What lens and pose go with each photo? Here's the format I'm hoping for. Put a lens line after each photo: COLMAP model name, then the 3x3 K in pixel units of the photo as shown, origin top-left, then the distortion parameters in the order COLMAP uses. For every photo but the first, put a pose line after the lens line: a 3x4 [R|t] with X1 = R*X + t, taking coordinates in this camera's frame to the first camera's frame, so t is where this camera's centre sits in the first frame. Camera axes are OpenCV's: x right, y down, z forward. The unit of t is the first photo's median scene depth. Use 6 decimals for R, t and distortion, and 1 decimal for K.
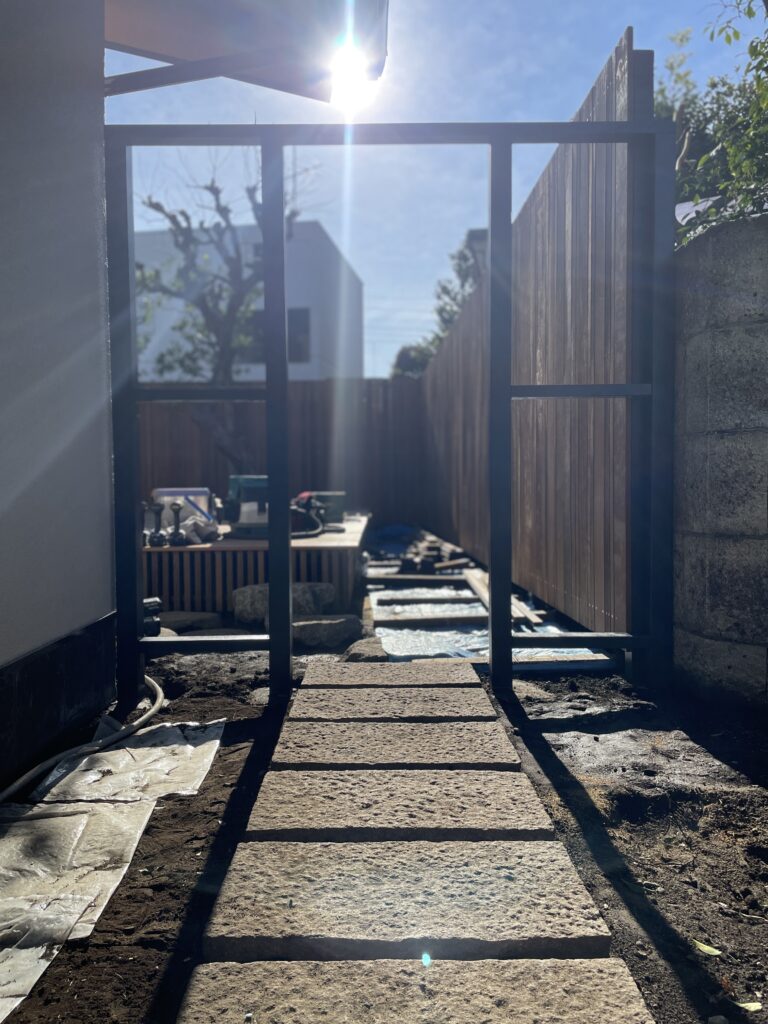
lens RADIAL K [[768.5, 0, 382.8], [0, 768.5, 507.0], [0, 0, 1]] dist [0.100017, -0.124199]
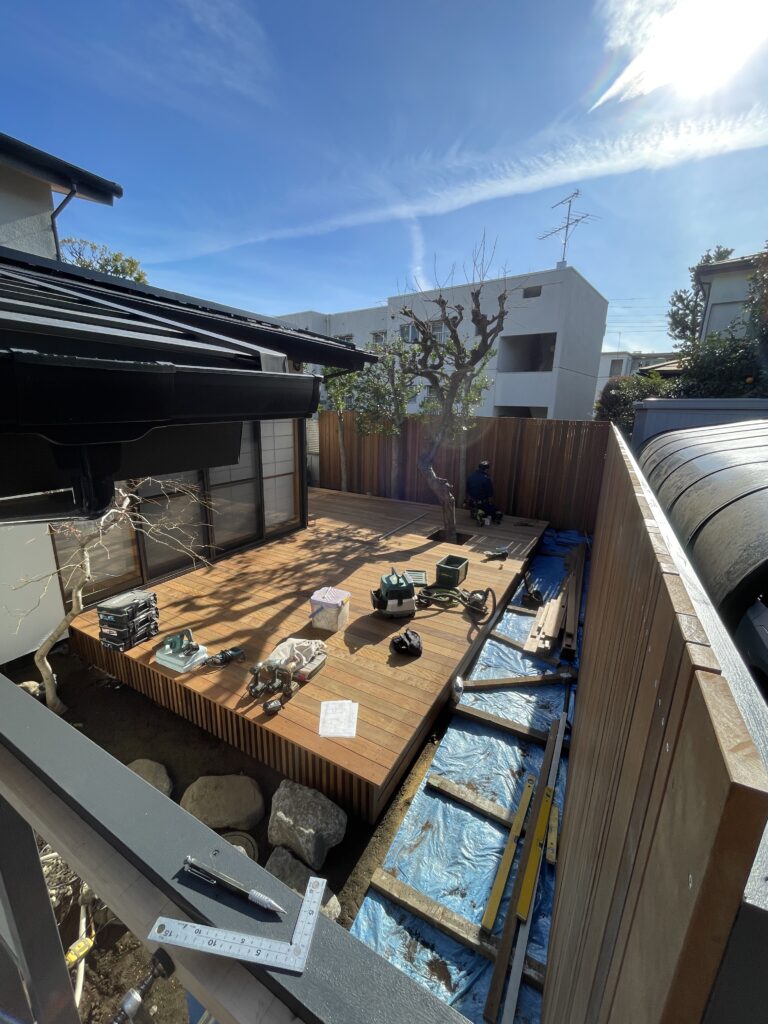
lens RADIAL K [[409.7, 0, 385.2], [0, 409.7, 512.4], [0, 0, 1]] dist [0.000827, 0.000065]
pose [[0.870081, 0.153654, -0.468347, 0.296200], [-0.045567, 0.971176, 0.233967, -0.733144], [0.490797, -0.182229, 0.852004, 0.952289]]
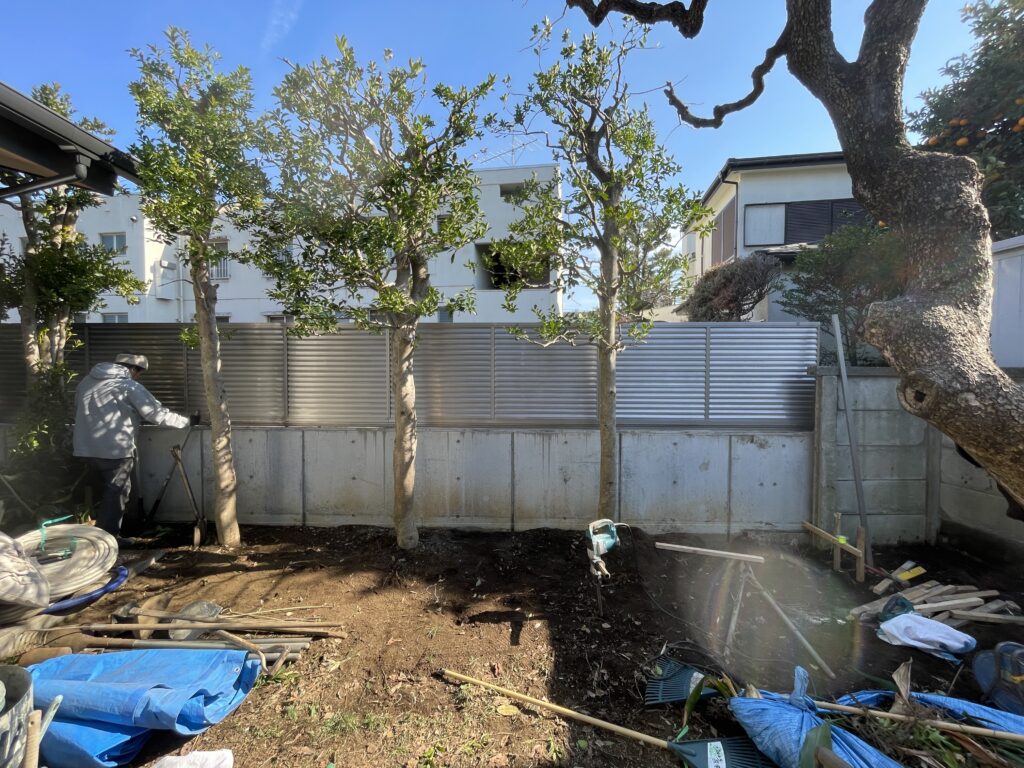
lens RADIAL K [[413.0, 0, 512.2], [0, 413.0, 382.1], [0, 0, 1]] dist [-0.001428, -0.000285]
pose [[0.999689, 0.011187, 0.022272, -1.232374], [-0.011272, 0.999930, 0.003708, -0.410983], [-0.022229, -0.003958, 0.999745, 3.097737]]
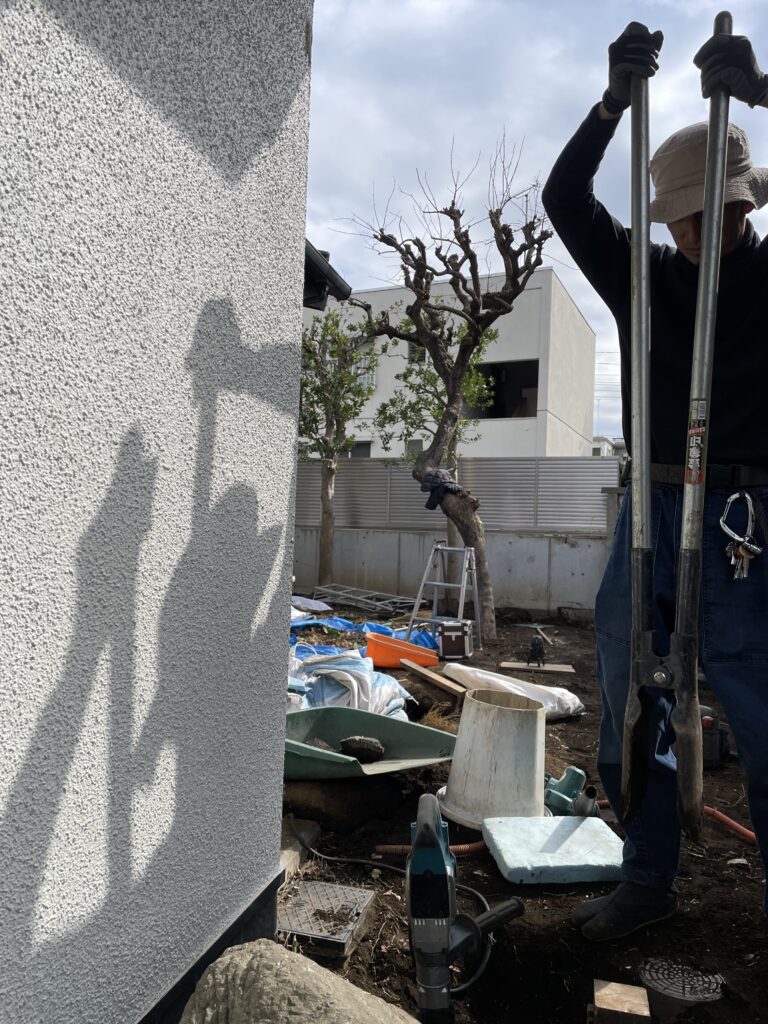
lens RADIAL K [[770.2, 0, 383.2], [0, 770.2, 517.2], [0, 0, 1]] dist [0.082373, -0.095925]
pose [[0.964141, 0.032318, -0.263415, -0.179627], [-0.049233, 0.997110, -0.057868, -0.052669], [0.260784, 0.068762, 0.962945, 0.573537]]
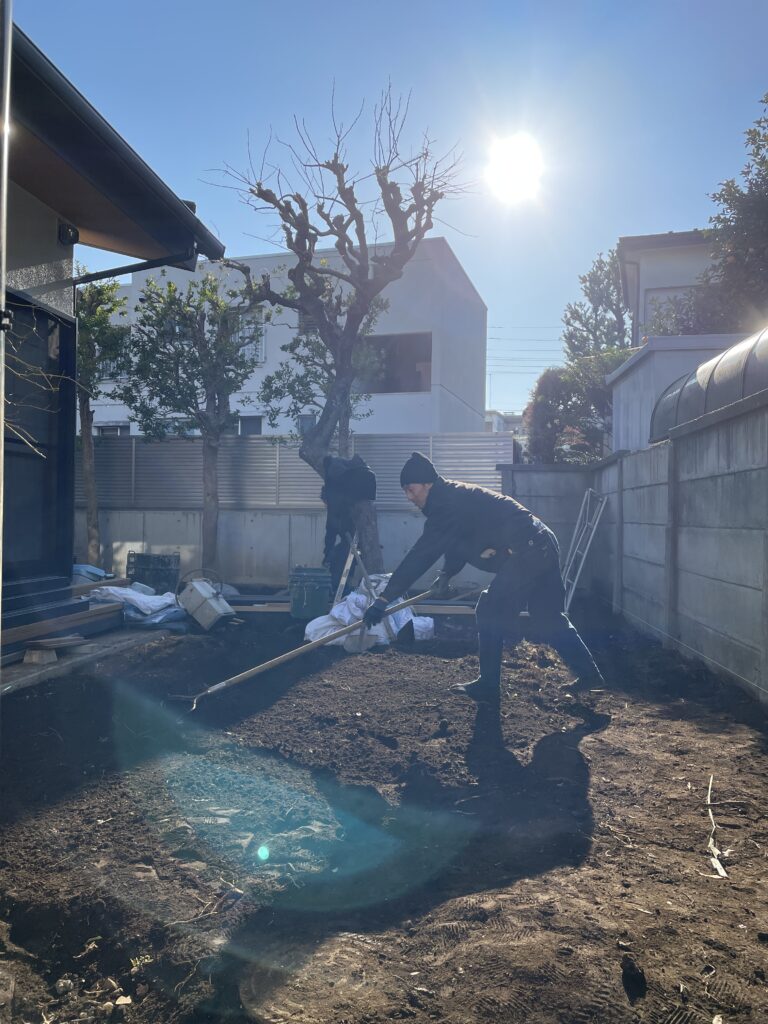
lens RADIAL K [[768.5, 0, 382.8], [0, 768.5, 507.0], [0, 0, 1]] dist [0.100017, -0.124199]
pose [[0.990647, 0.018004, -0.135257, -0.191410], [-0.023942, 0.998814, -0.042406, -0.098378], [0.134334, 0.045248, 0.989903, 0.802029]]
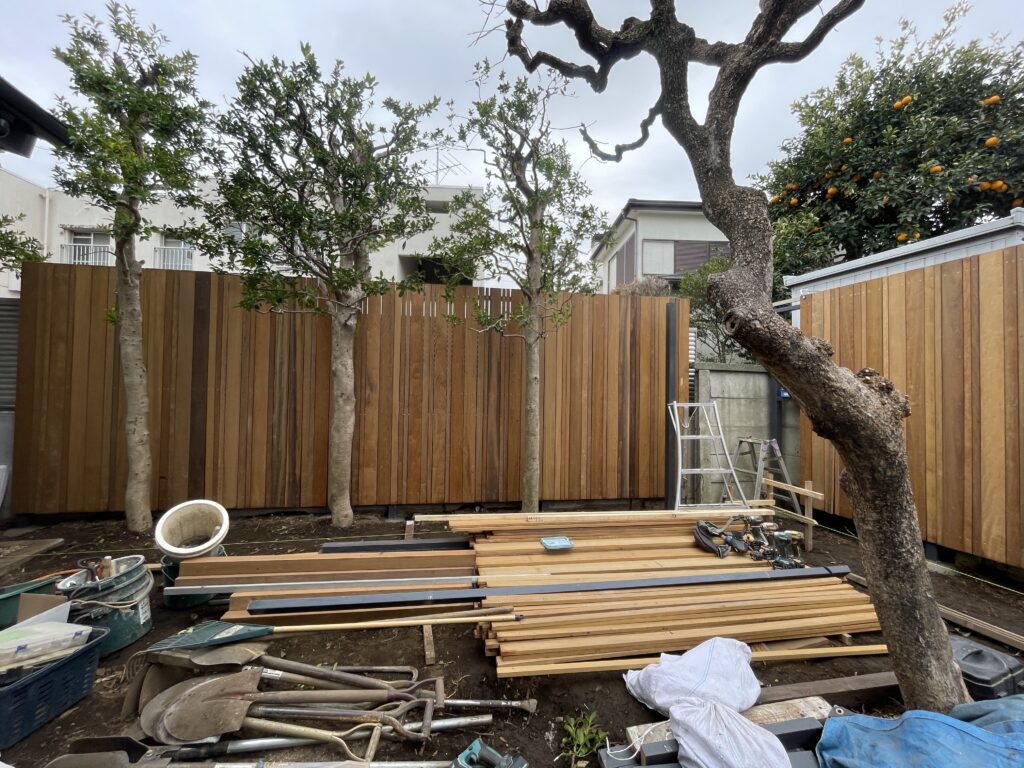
lens RADIAL K [[413.0, 0, 512.2], [0, 413.0, 382.1], [0, 0, 1]] dist [-0.001428, -0.000285]
pose [[0.975047, 0.029553, 0.220023, -1.304036], [-0.018632, 0.998497, -0.051546, -0.280143], [-0.221216, 0.046161, 0.974132, 2.945291]]
